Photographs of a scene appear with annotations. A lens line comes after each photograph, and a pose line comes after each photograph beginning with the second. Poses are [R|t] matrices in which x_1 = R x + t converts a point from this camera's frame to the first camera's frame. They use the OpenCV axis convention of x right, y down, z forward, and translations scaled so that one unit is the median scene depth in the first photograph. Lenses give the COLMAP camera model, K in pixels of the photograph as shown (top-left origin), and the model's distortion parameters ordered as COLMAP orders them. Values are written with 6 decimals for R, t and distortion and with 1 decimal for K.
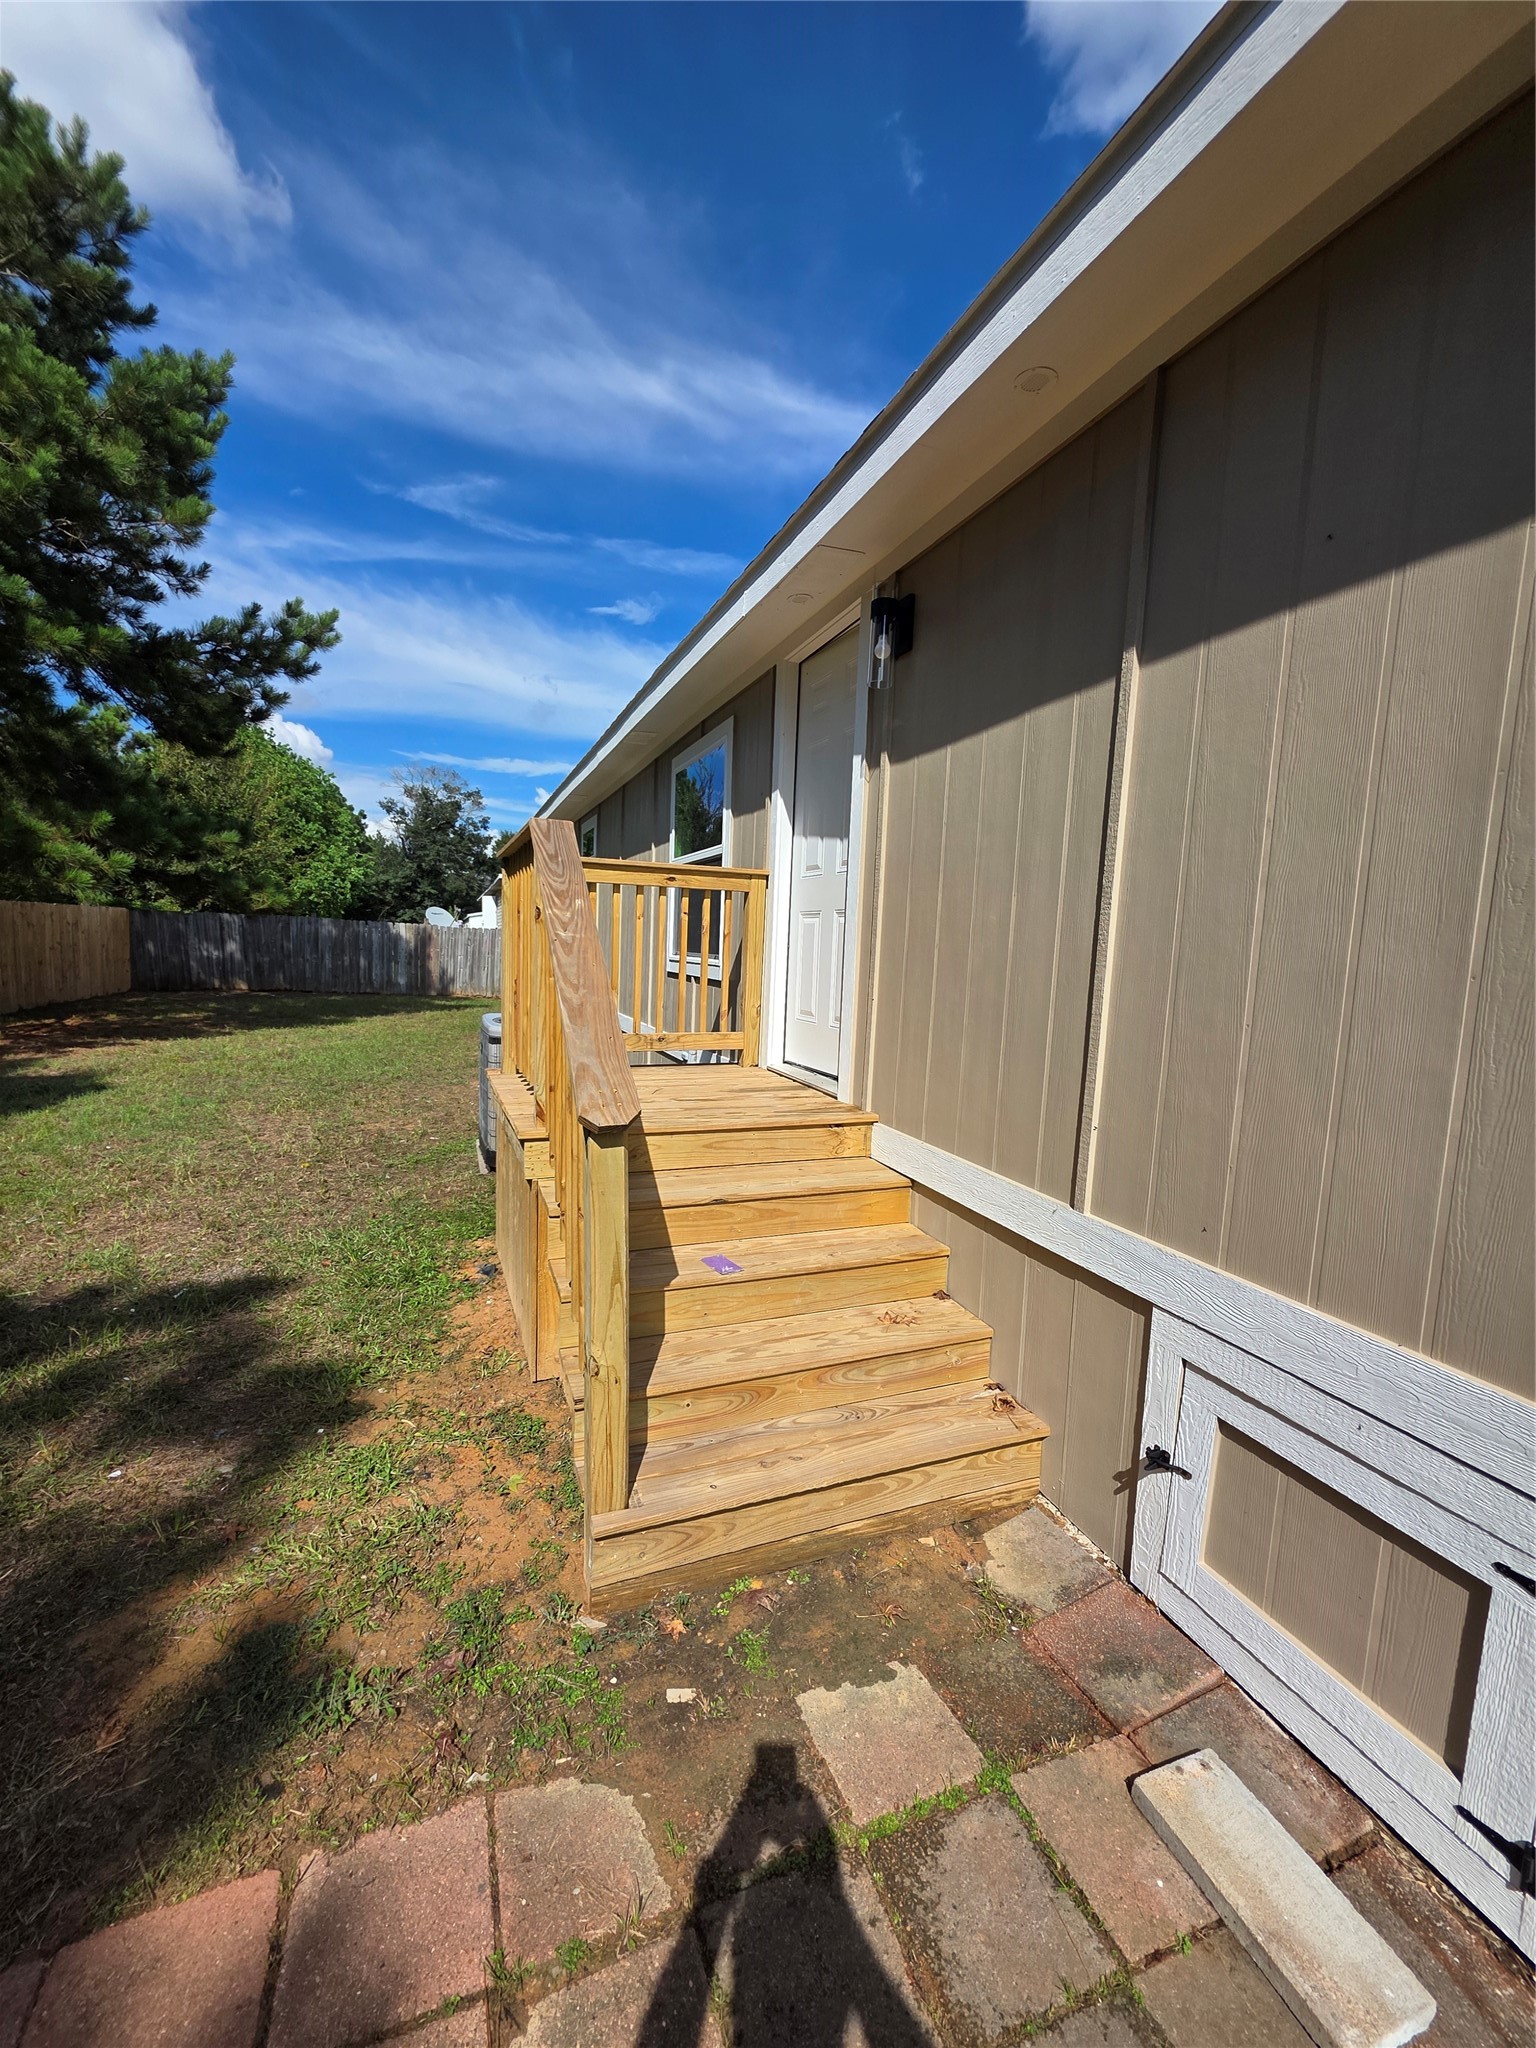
lens RADIAL K [[819.9, 0, 789.5], [0, 819.9, 1027.6], [0, 0, 1]] dist [0.001855, 0.000069]
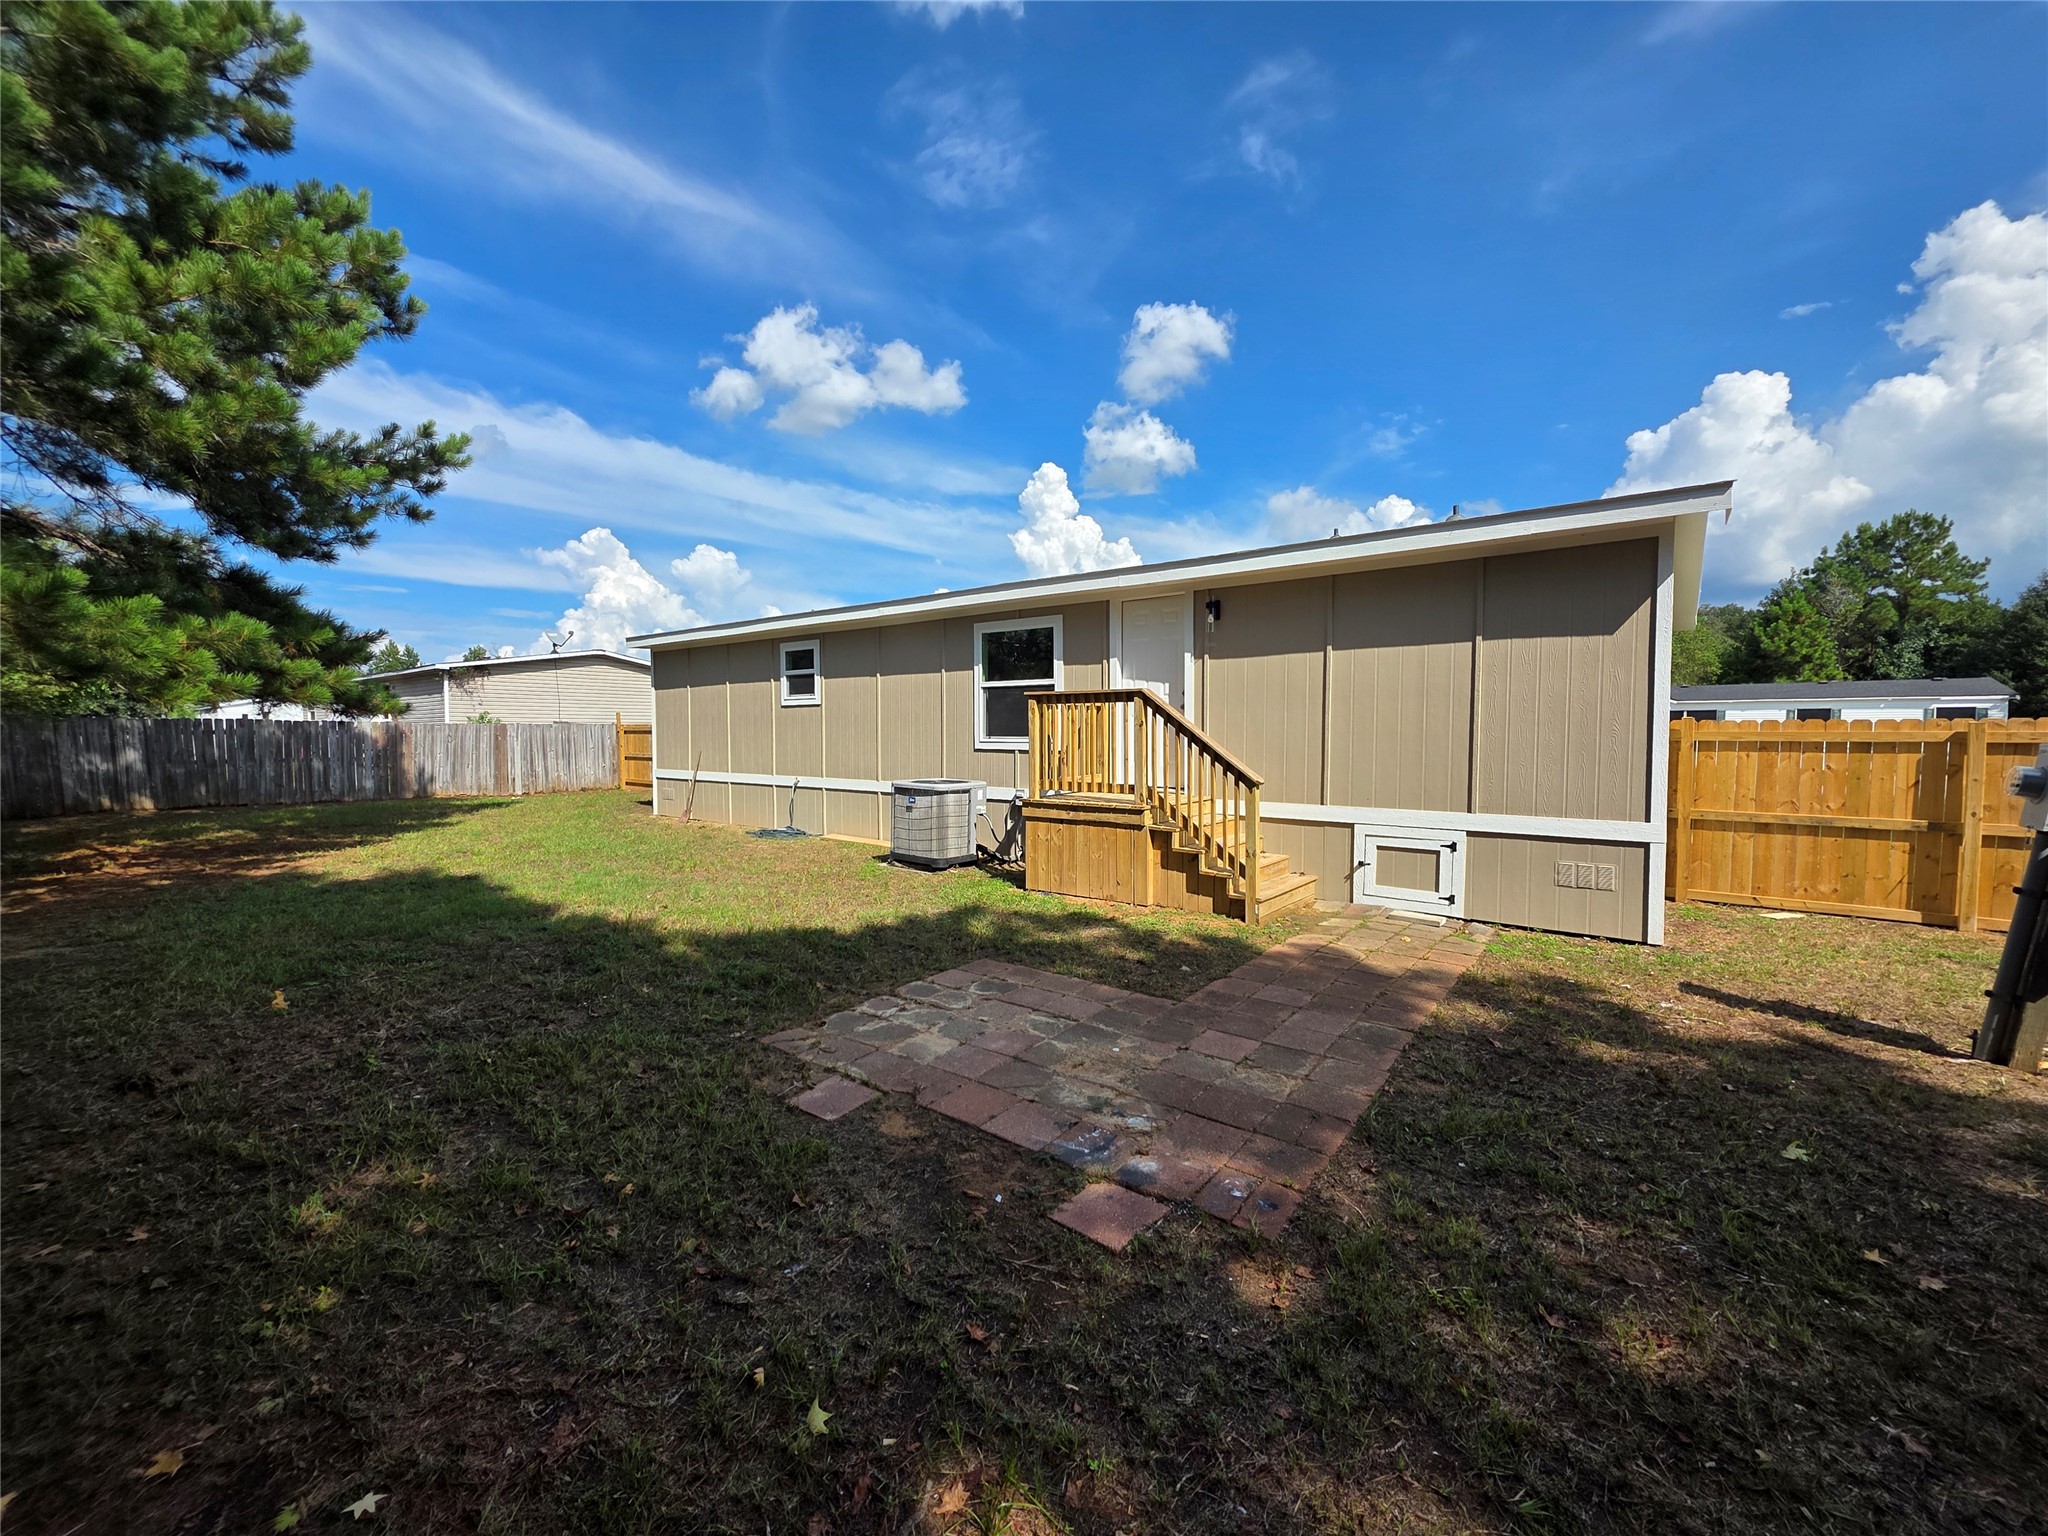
lens RADIAL K [[819.9, 0, 1030.8], [0, 819.9, 777.1], [0, 0, 1]] dist [0.001855, 0.000069]
pose [[0.868142, -0.069710, 0.491396, -0.297335], [0.083686, 0.996471, -0.006487, 0.003238], [-0.489210, 0.046755, 0.870912, -0.171887]]
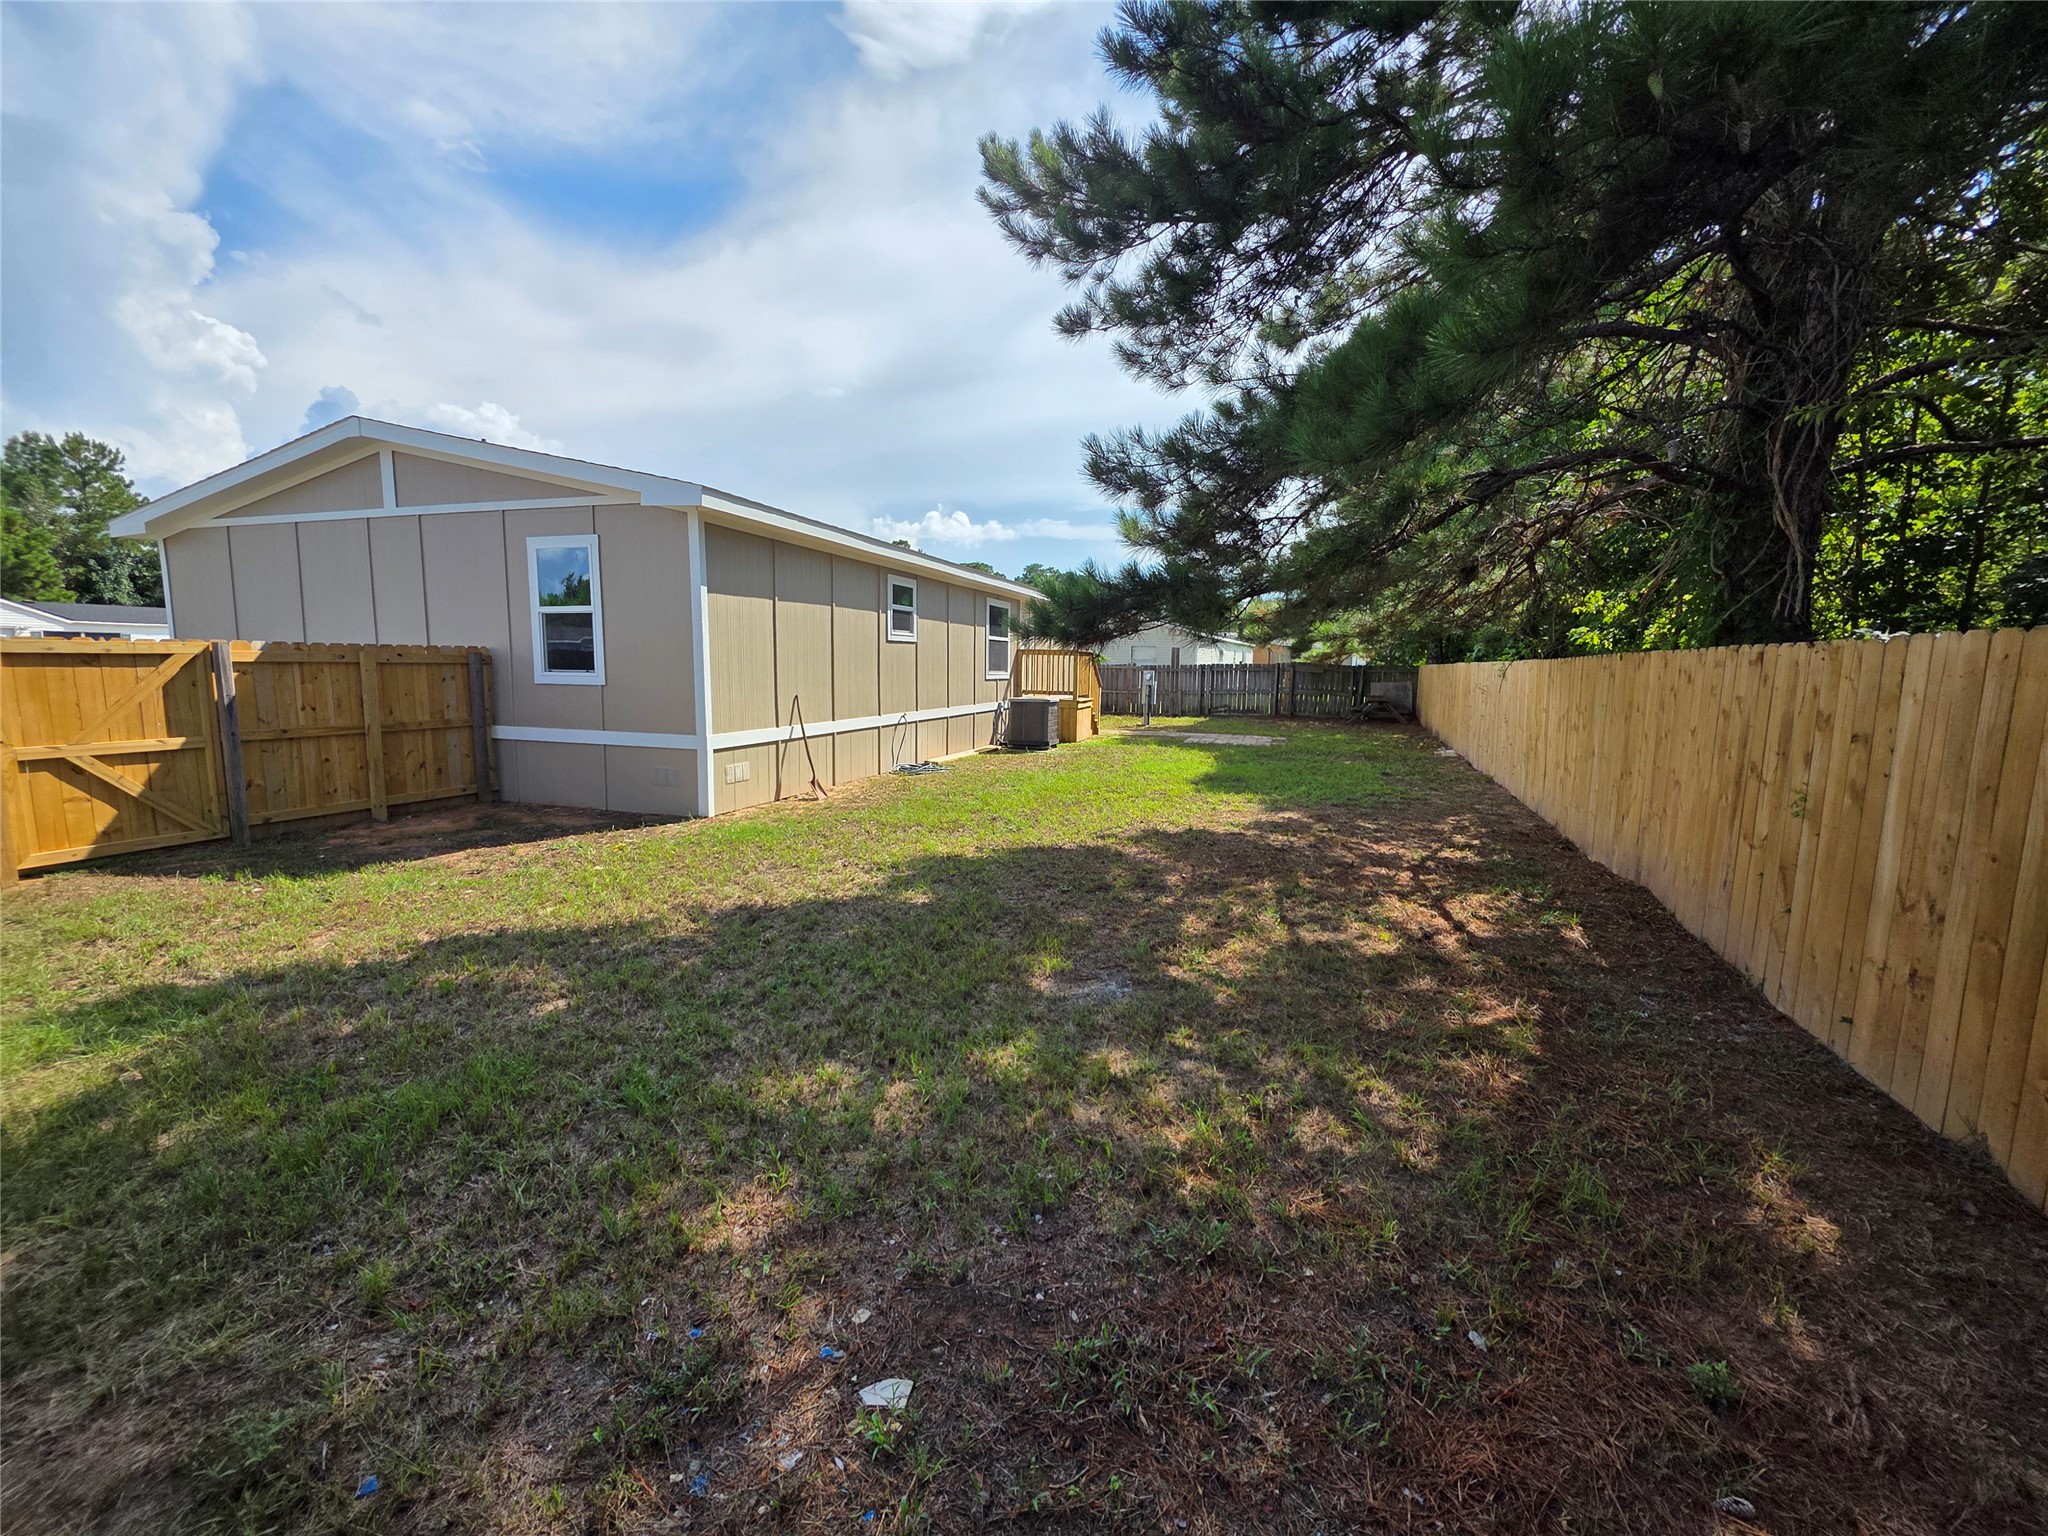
lens RADIAL K [[819.9, 0, 1046.3], [0, 819.9, 775.1], [0, 0, 1]] dist [0.001855, 0.000069]
pose [[-0.768851, -0.133231, 0.625394, -0.656308], [0.016803, 0.973505, 0.228048, -0.122790], [-0.639208, 0.185843, -0.746241, 0.971994]]
